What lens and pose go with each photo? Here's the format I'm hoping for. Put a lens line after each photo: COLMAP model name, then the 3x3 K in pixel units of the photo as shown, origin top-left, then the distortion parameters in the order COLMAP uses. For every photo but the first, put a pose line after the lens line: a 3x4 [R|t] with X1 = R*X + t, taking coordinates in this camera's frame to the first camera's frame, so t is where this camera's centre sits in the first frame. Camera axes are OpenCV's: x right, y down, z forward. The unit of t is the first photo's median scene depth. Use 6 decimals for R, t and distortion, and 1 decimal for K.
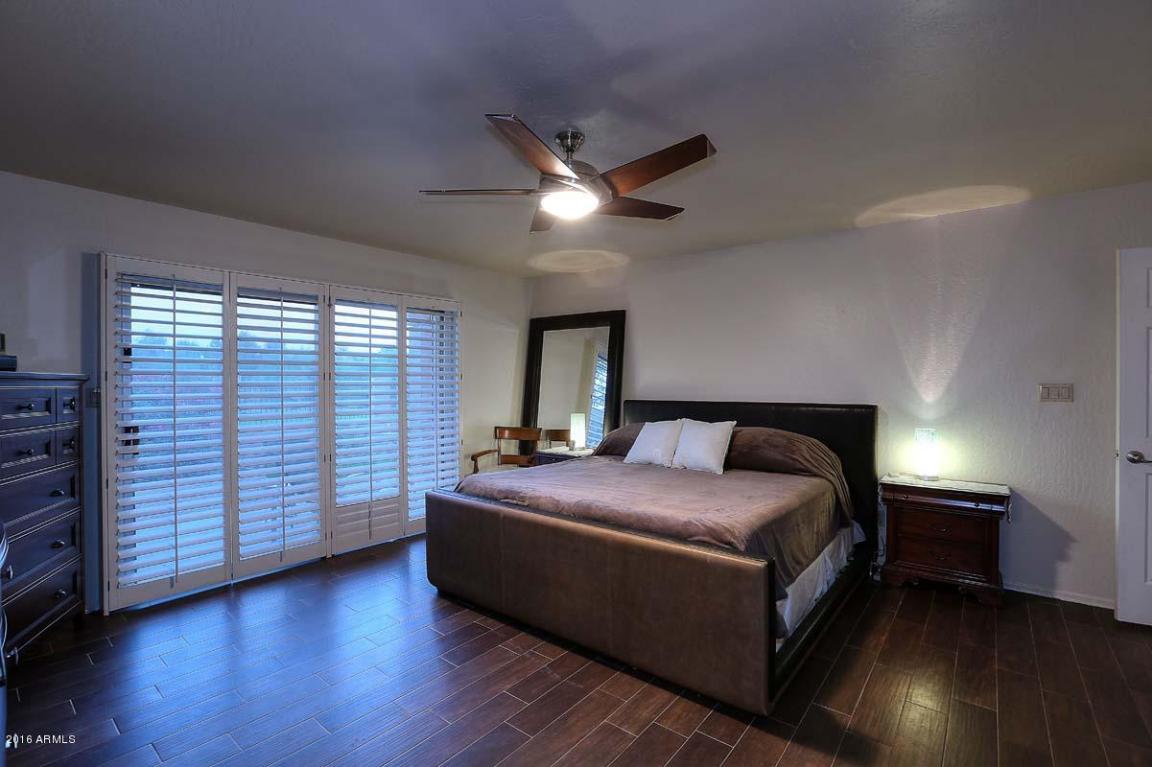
lens RADIAL K [[524.9, 0, 576.0], [0, 524.9, 383.5], [0, 0, 1]] dist [-0.000328, -0.000052]
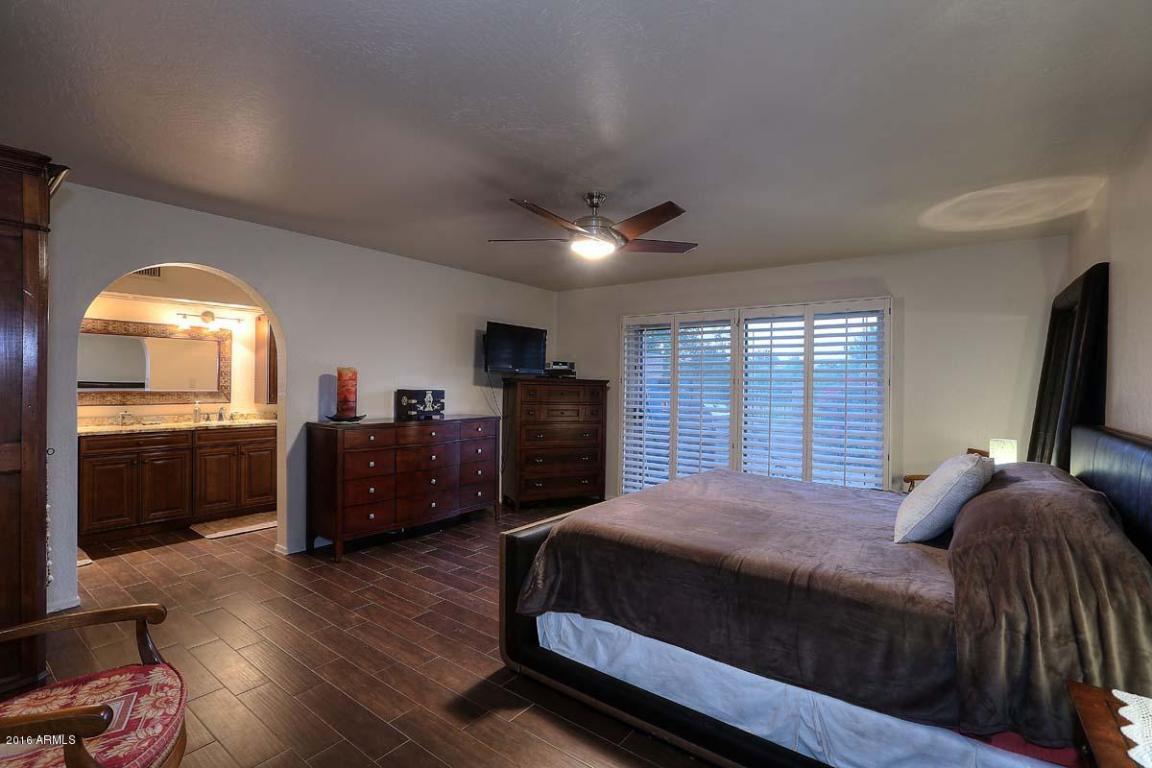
lens RADIAL K [[524.9, 0, 576.0], [0, 524.9, 384.0], [0, 0, 1]] dist [-0.000328, -0.000052]
pose [[0.032673, 0.003131, -0.999461, 0.737075], [-0.030060, 0.999546, 0.002148, 0.002850], [0.999014, 0.029974, 0.032752, 0.529477]]
